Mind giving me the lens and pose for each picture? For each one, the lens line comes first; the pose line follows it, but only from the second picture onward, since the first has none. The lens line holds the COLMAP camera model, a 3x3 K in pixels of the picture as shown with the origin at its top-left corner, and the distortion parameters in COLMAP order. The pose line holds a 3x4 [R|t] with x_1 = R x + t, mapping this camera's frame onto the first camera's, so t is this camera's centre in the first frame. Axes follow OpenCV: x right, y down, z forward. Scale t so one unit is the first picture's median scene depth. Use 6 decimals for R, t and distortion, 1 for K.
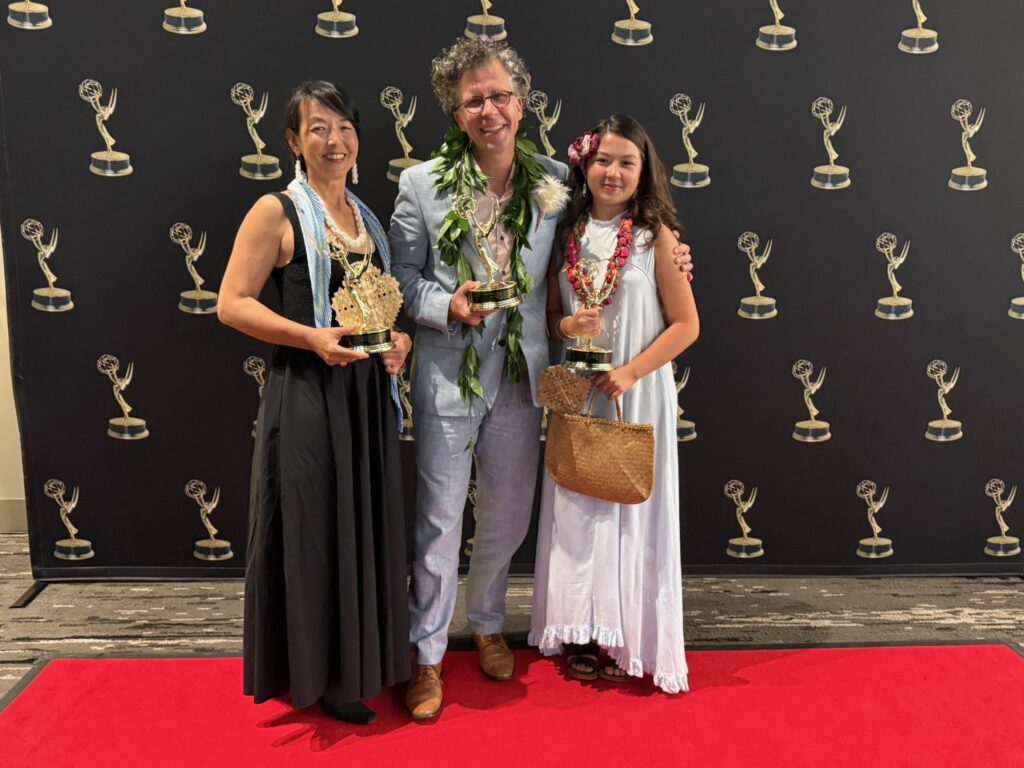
lens RADIAL K [[724.6, 0, 509.8], [0, 724.6, 393.5], [0, 0, 1]] dist [0.013513, -0.011459]
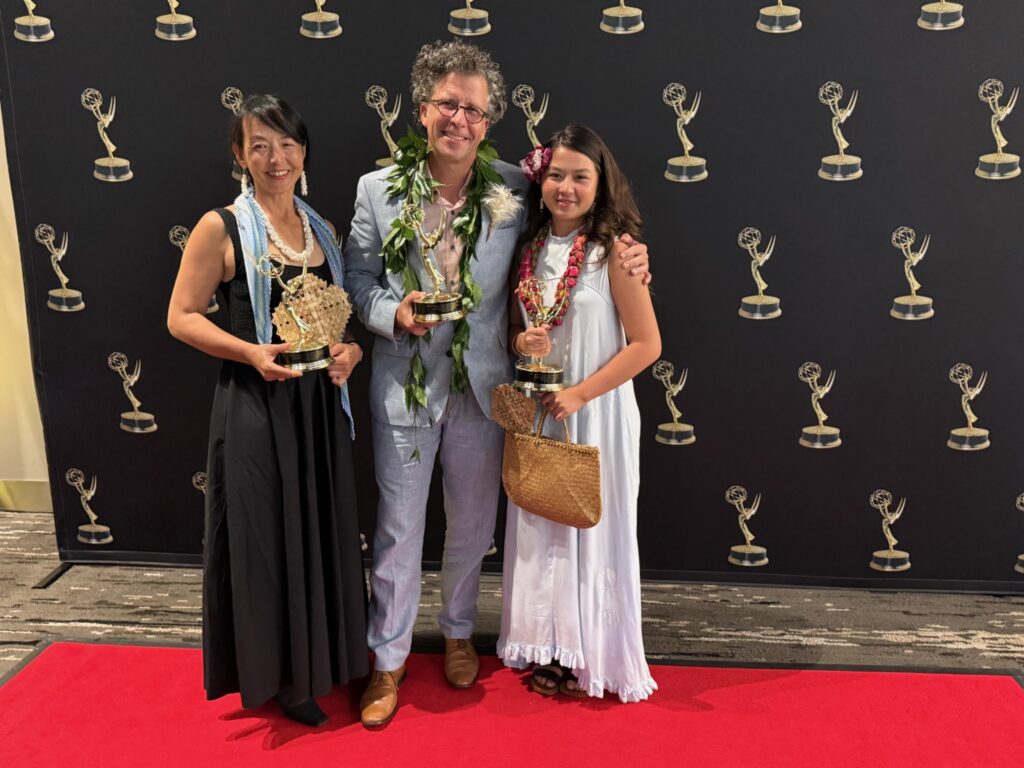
lens RADIAL K [[724.6, 0, 509.8], [0, 724.6, 393.5], [0, 0, 1]] dist [0.013513, -0.011459]
pose [[0.994100, 0.013729, -0.107594, 0.129909], [-0.009816, 0.999274, 0.036811, -0.040644], [0.108022, -0.035538, 0.993513, 0.019731]]
